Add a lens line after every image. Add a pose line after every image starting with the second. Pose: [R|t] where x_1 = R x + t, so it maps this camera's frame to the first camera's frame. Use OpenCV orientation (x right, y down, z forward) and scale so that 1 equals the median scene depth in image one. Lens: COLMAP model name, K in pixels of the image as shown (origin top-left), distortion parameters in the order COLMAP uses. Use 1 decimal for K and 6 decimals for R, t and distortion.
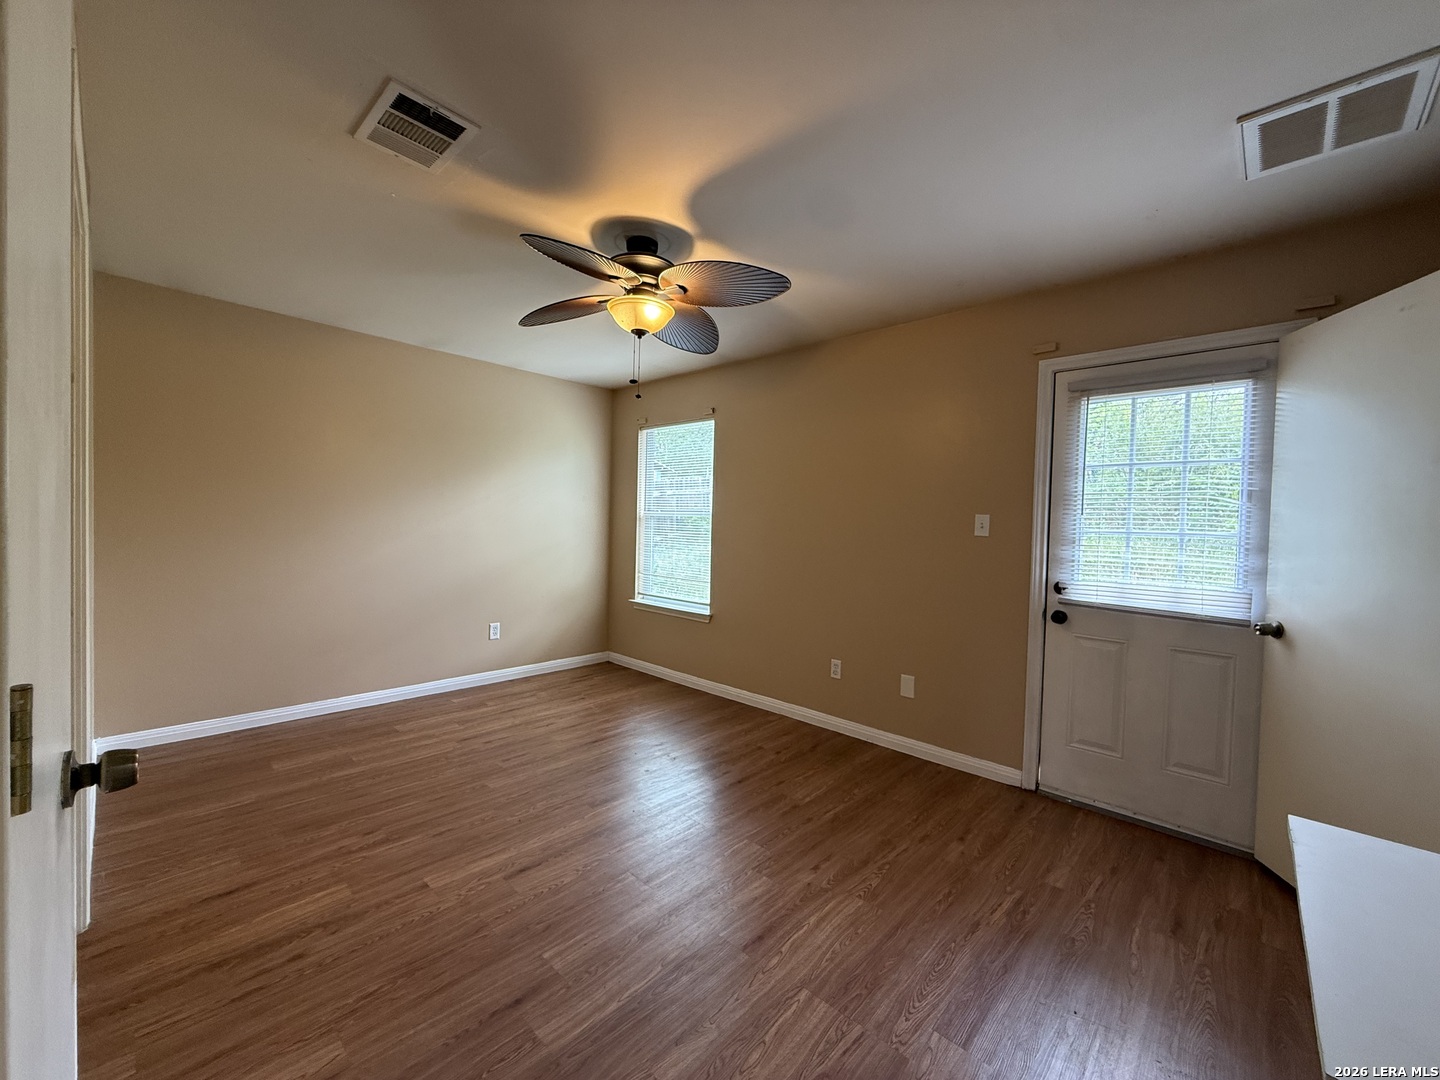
lens RADIAL K [[573.3, 0, 711.7], [0, 573.3, 536.5], [0, 0, 1]] dist [-0.000982, 0.000263]
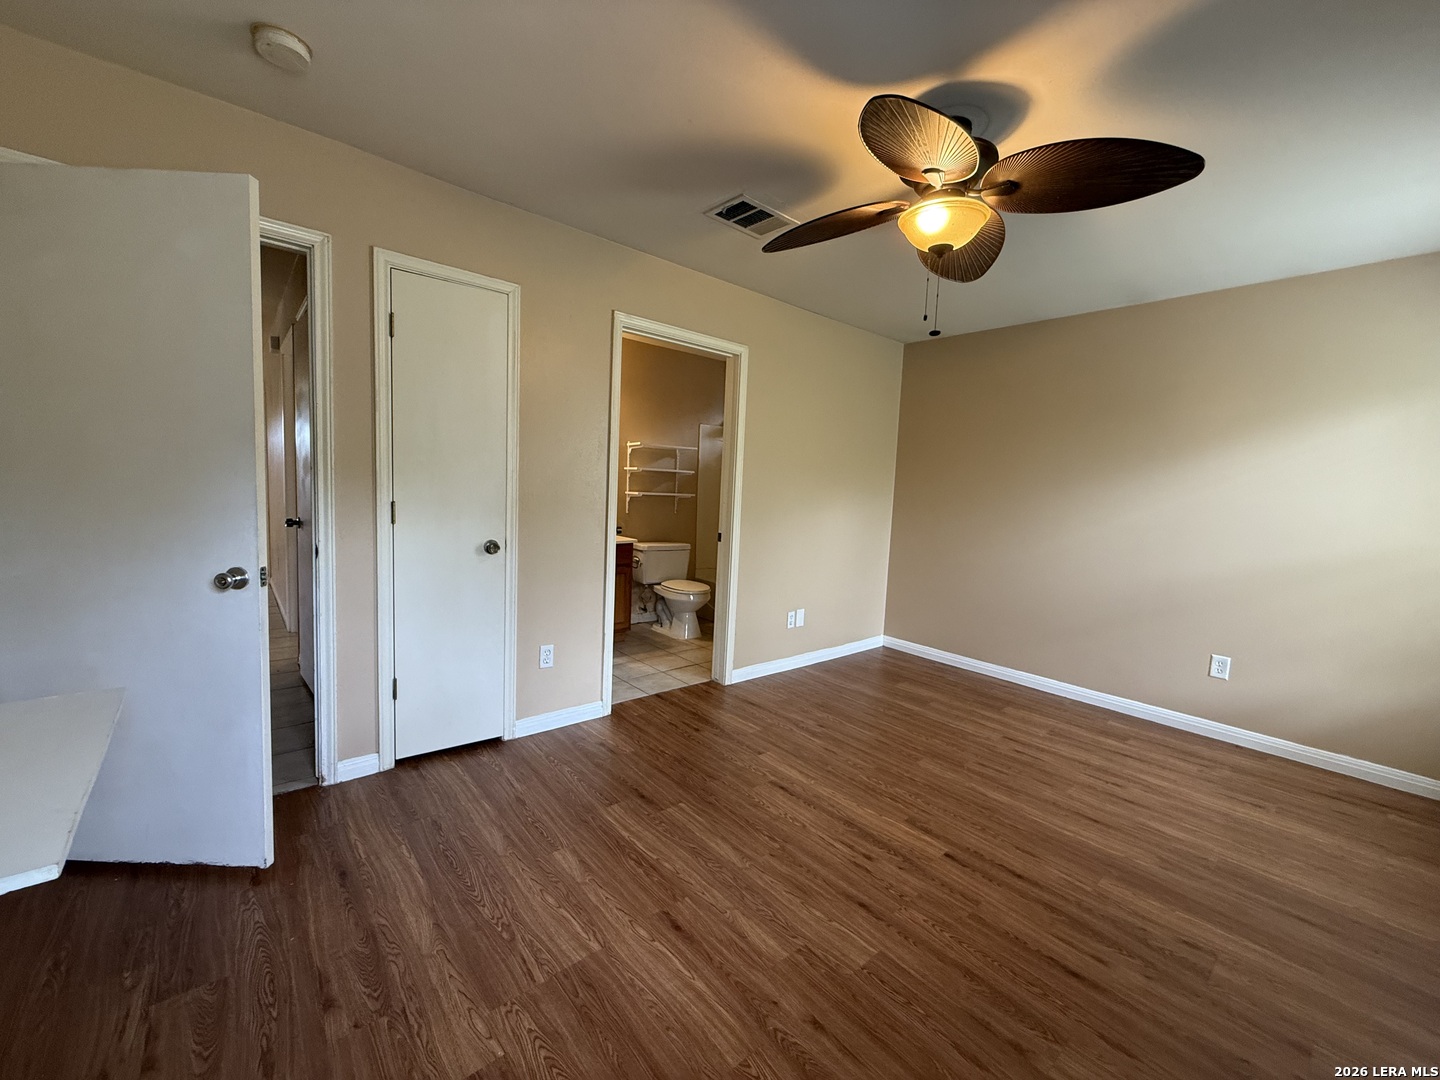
lens RADIAL K [[573.3, 0, 717.3], [0, 573.3, 537.9], [0, 0, 1]] dist [-0.000982, 0.000263]
pose [[-0.098622, 0.058148, -0.993425, 0.545539], [-0.069283, 0.995468, 0.065146, 0.003304], [0.992710, 0.075252, -0.094147, 0.624127]]
